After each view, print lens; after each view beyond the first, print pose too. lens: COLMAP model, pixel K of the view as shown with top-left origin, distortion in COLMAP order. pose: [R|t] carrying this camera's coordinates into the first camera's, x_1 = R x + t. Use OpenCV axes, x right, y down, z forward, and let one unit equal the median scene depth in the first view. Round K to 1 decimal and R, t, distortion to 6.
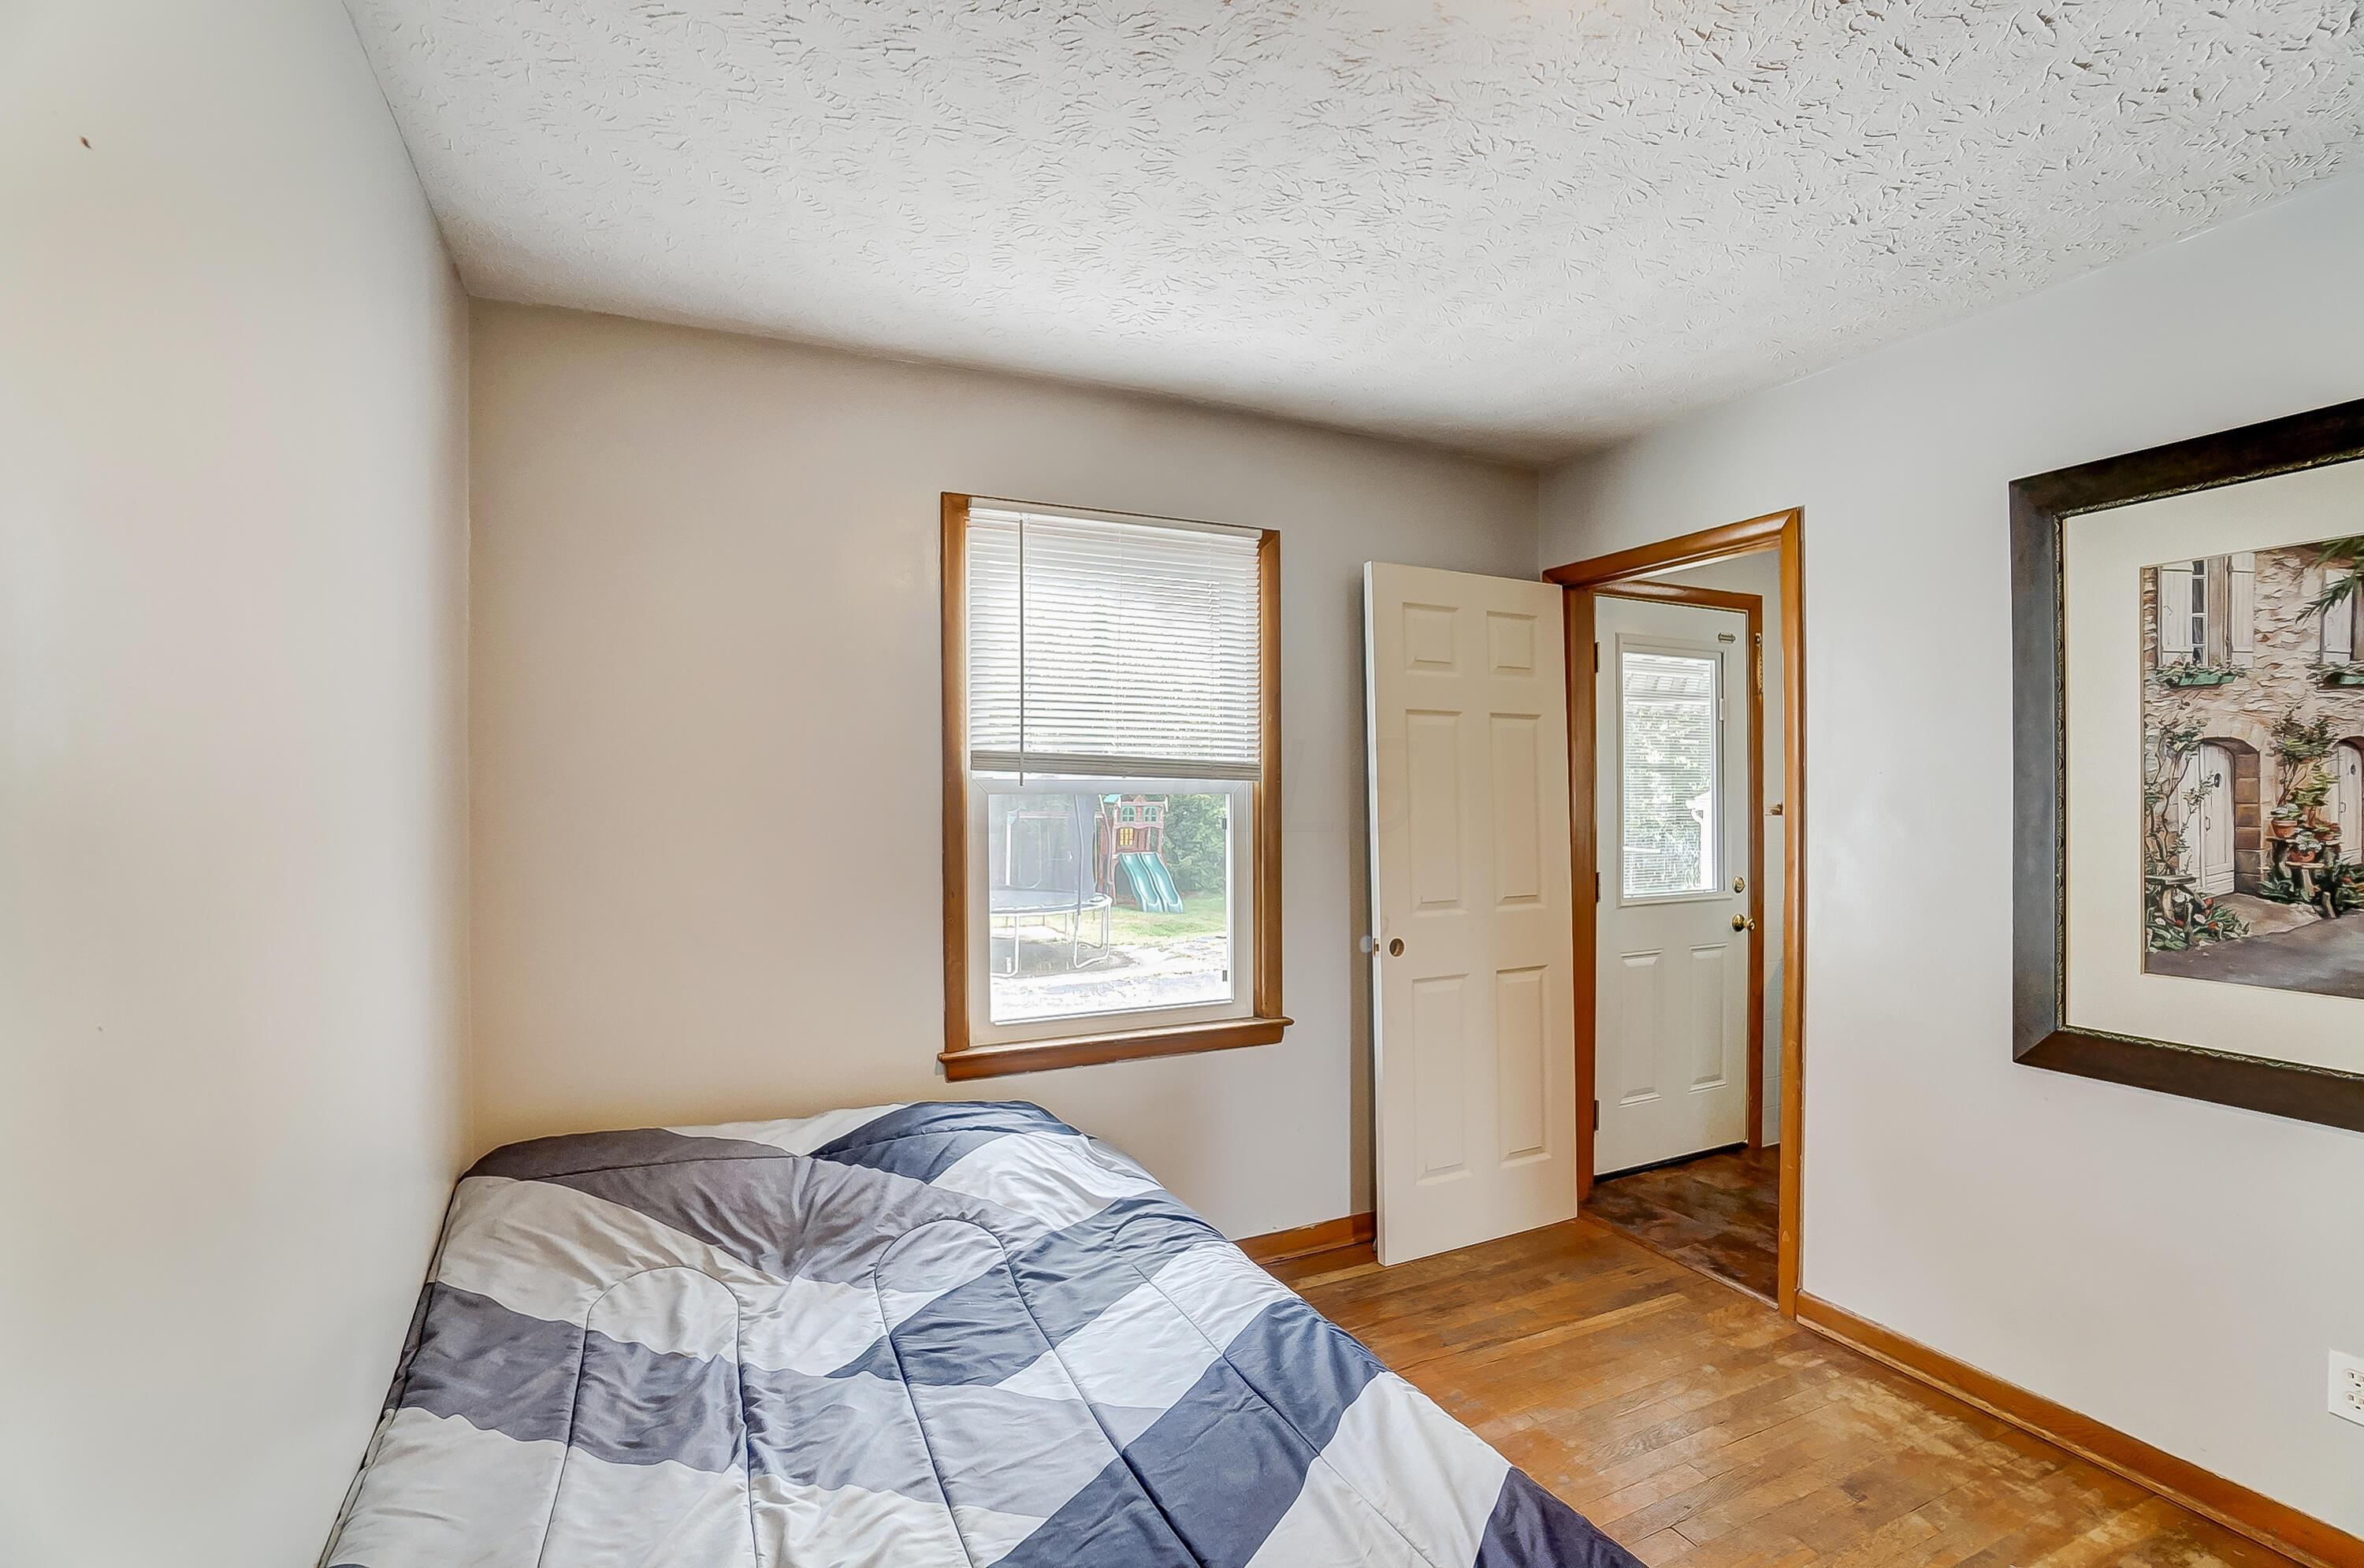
lens RADIAL K [[1023.5, 0, 1177.7], [0, 1023.5, 800.9], [0, 0, 1]] dist [-0.004504, 0.003114]
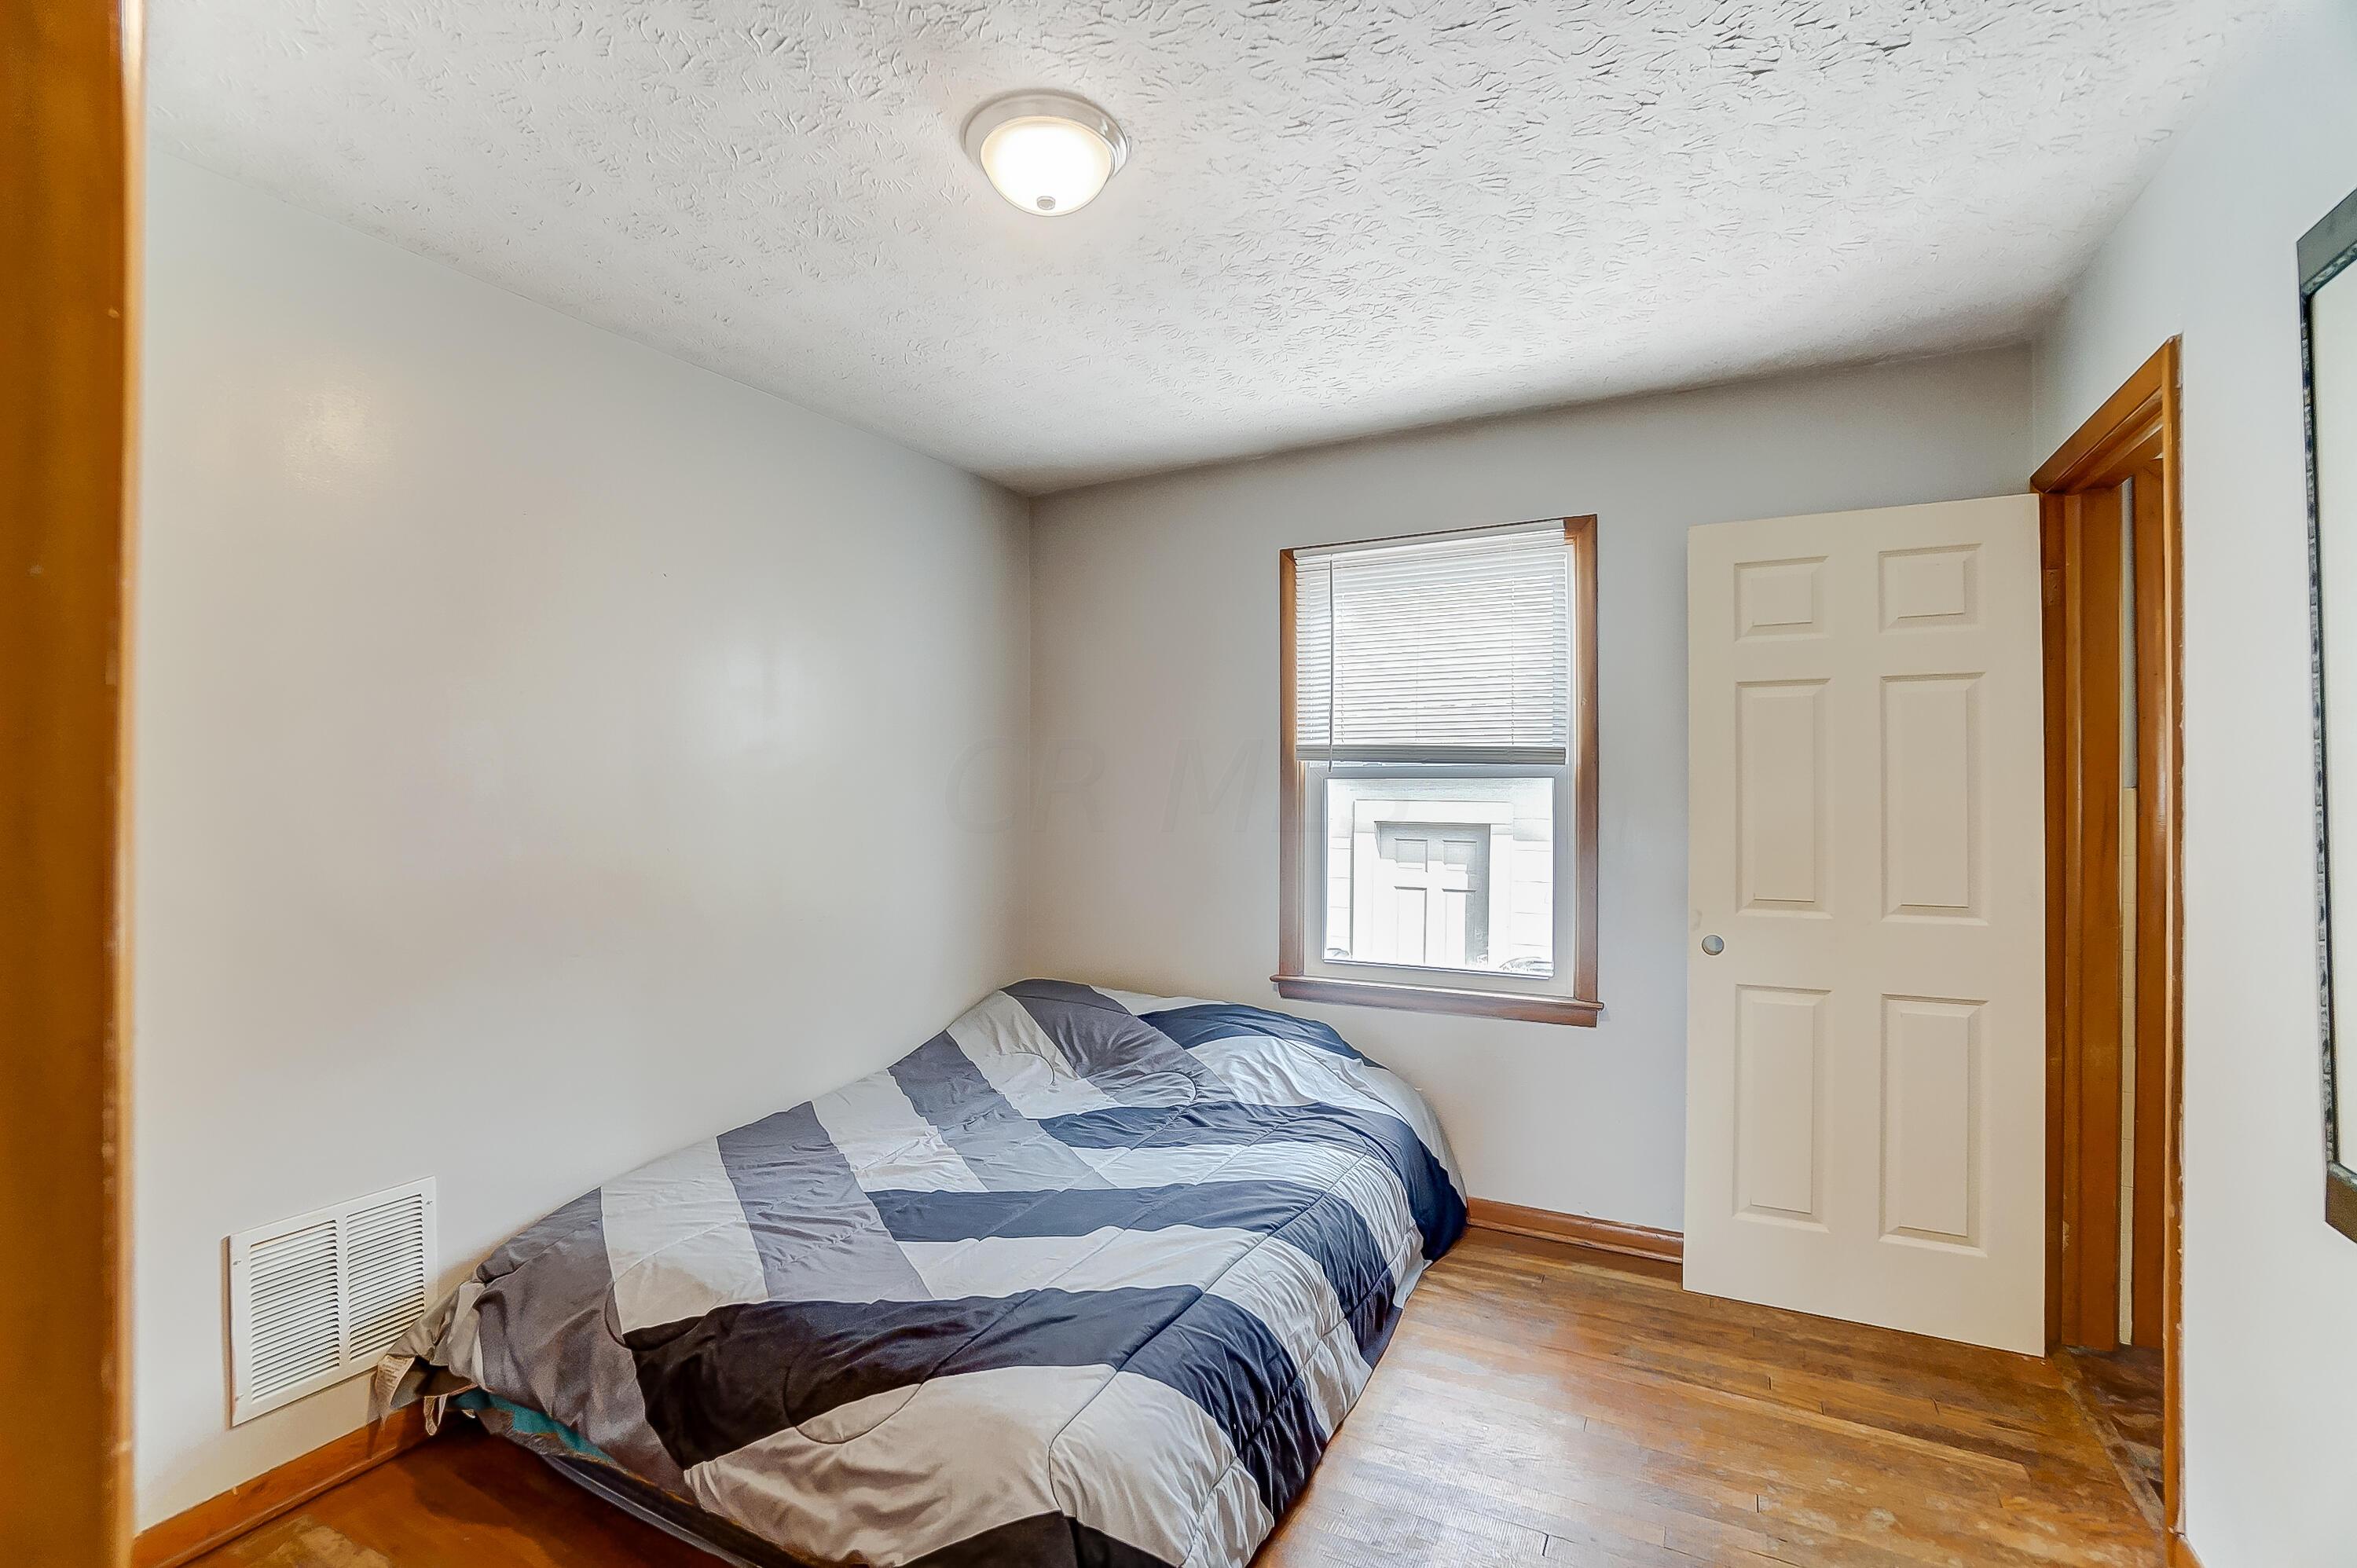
lens RADIAL K [[1020.4, 0, 1162.2], [0, 1020.4, 781.4], [0, 0, 1]] dist [-0.004504, 0.003114]
pose [[0.596945, -0.000773, -0.802282, 0.809806], [0.009933, 0.999930, 0.006427, -0.015165], [0.802221, -0.011806, 0.596910, 0.098480]]
